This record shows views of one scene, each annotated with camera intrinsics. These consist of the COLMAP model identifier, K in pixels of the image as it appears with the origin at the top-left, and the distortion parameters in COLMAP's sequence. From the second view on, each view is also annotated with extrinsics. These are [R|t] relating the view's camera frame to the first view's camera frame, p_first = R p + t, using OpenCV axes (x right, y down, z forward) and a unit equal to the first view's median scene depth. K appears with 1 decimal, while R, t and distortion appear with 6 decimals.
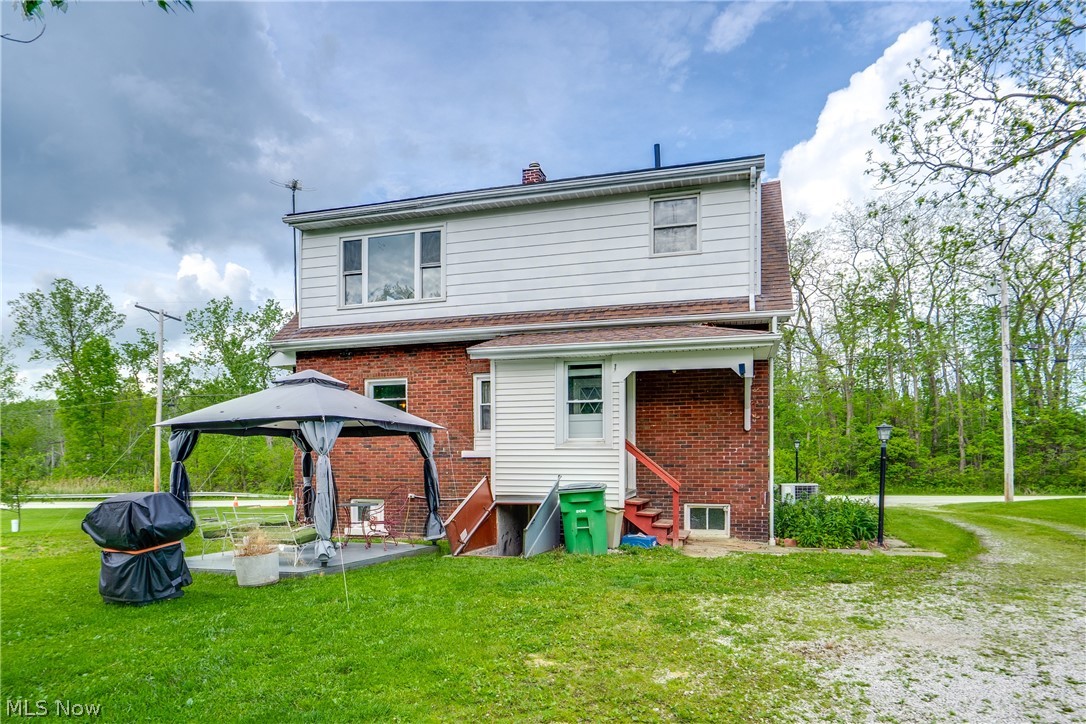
lens RADIAL K [[502.6, 0, 543.1], [0, 502.6, 377.3], [0, 0, 1]] dist [-0.000983, -0.000291]
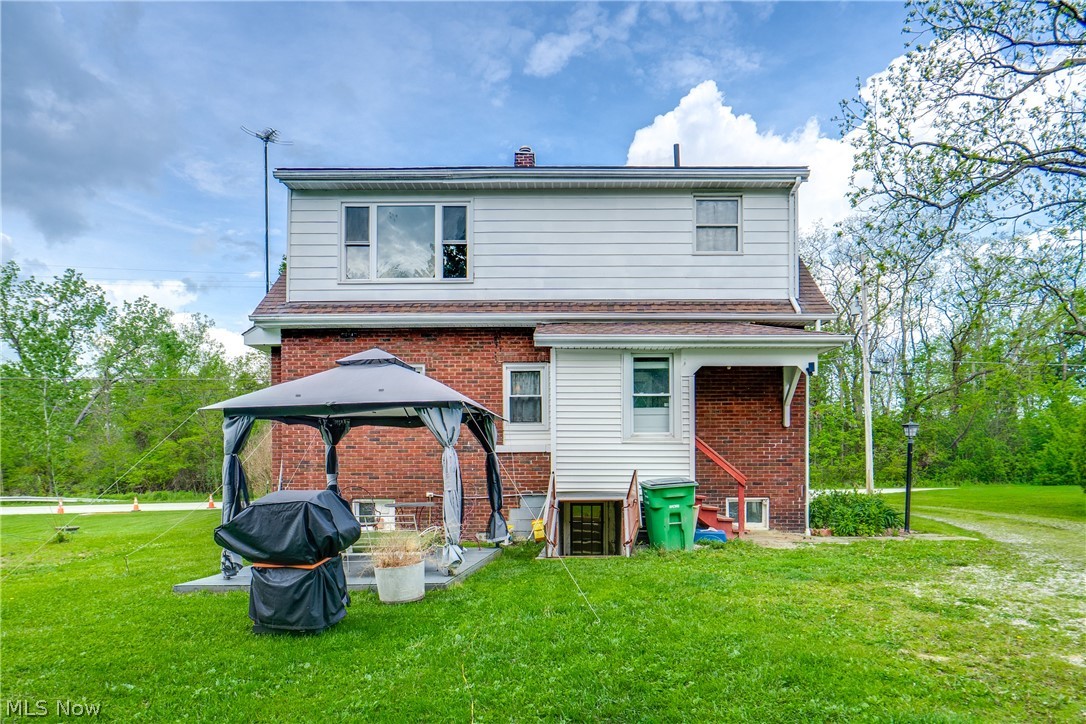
lens RADIAL K [[511.2, 0, 536.7], [0, 511.2, 371.8], [0, 0, 1]] dist [-0.001522, 0.000395]
pose [[0.975823, 0.036716, 0.215457, -0.337323], [-0.035875, 0.999326, -0.007814, 0.017979], [-0.215598, -0.000104, 0.976482, 0.071149]]
